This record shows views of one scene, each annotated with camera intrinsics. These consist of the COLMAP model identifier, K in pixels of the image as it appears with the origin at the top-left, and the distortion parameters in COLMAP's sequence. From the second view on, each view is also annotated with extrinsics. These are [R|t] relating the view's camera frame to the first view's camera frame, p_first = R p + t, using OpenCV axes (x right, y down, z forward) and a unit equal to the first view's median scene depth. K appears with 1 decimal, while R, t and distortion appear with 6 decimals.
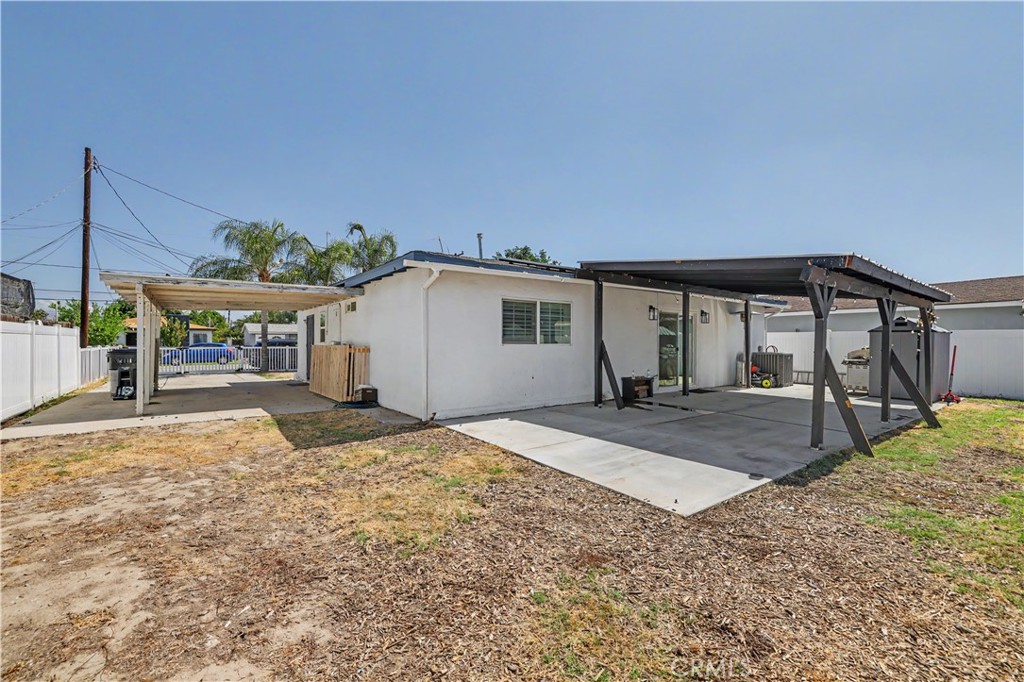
lens RADIAL K [[432.0, 0, 508.7], [0, 432.0, 339.1], [0, 0, 1]] dist [0.000480, -0.000197]
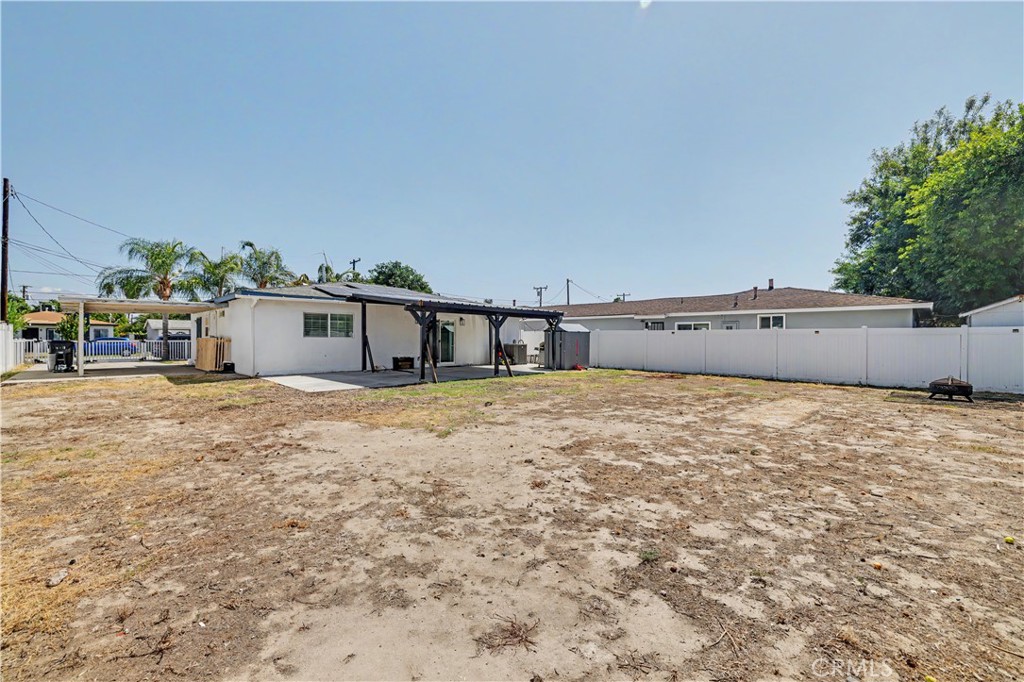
lens RADIAL K [[420.8, 0, 499.2], [0, 420.8, 337.6], [0, 0, 1]] dist [0.000839, 0.000338]
pose [[0.989095, 0.003176, 0.147243, 0.227860], [-0.003928, 0.999981, 0.004820, 0.000599], [-0.147225, -0.005346, 0.989089, -0.375024]]
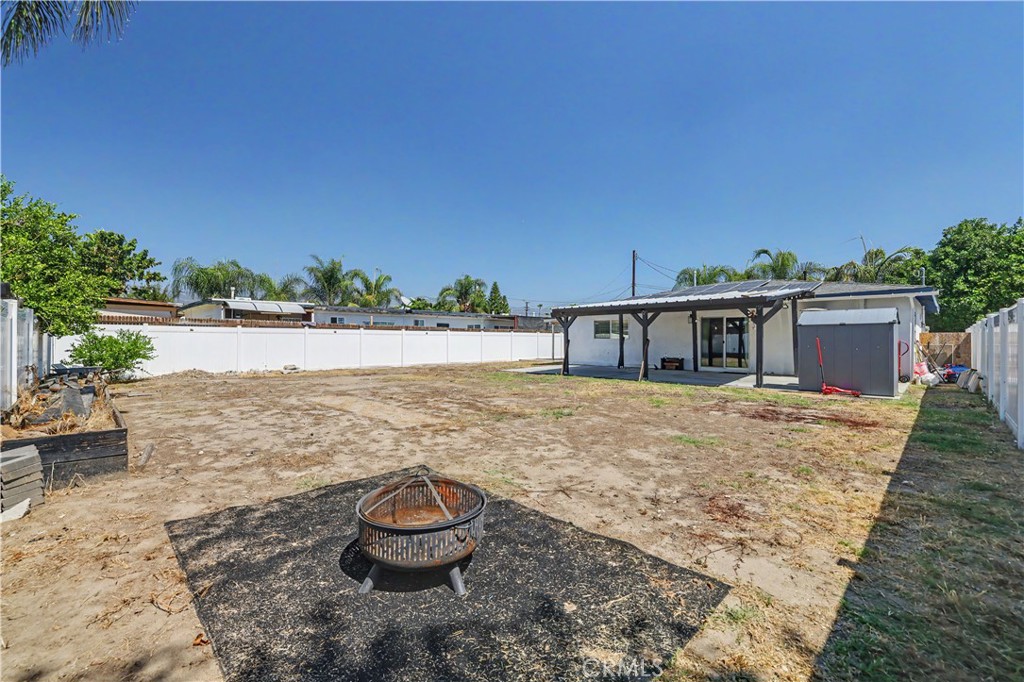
lens RADIAL K [[432.0, 0, 508.7], [0, 432.0, 339.1], [0, 0, 1]] dist [0.000480, -0.000197]
pose [[0.134097, -0.002542, -0.990965, 1.034507], [0.001230, 0.999996, -0.002399, 0.009201], [0.990967, -0.000897, 0.134100, 0.070061]]
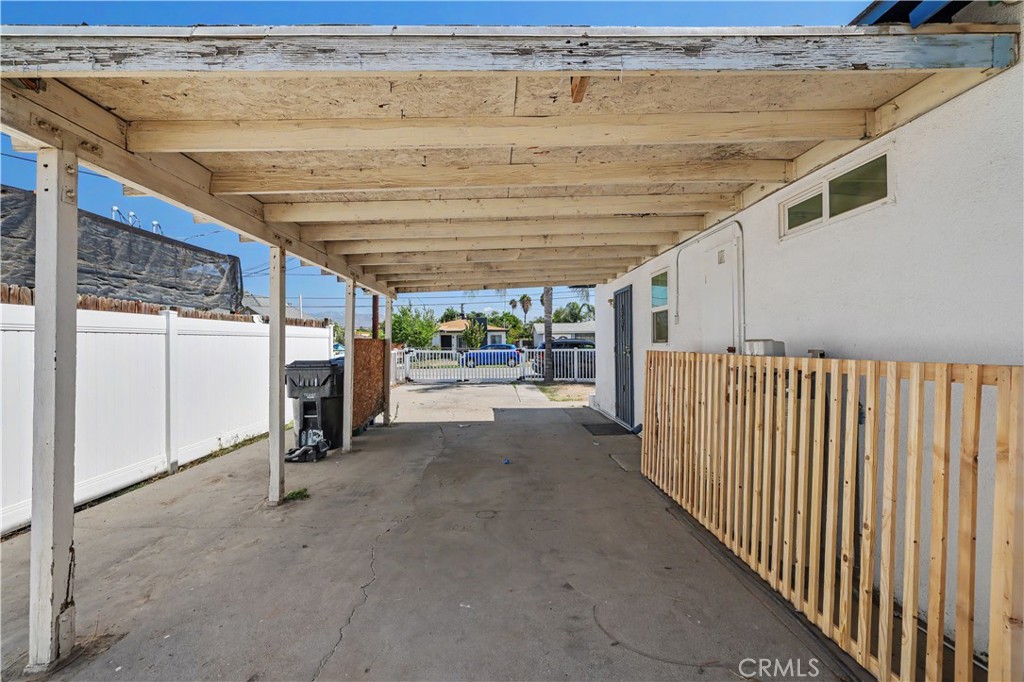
lens RADIAL K [[432.0, 0, 508.7], [0, 432.0, 339.1], [0, 0, 1]] dist [0.000480, -0.000197]
pose [[0.816114, -0.014220, -0.577716, -0.206105], [0.015651, 0.999874, -0.002500, 0.001124], [0.577679, -0.007001, 0.816234, 0.382380]]
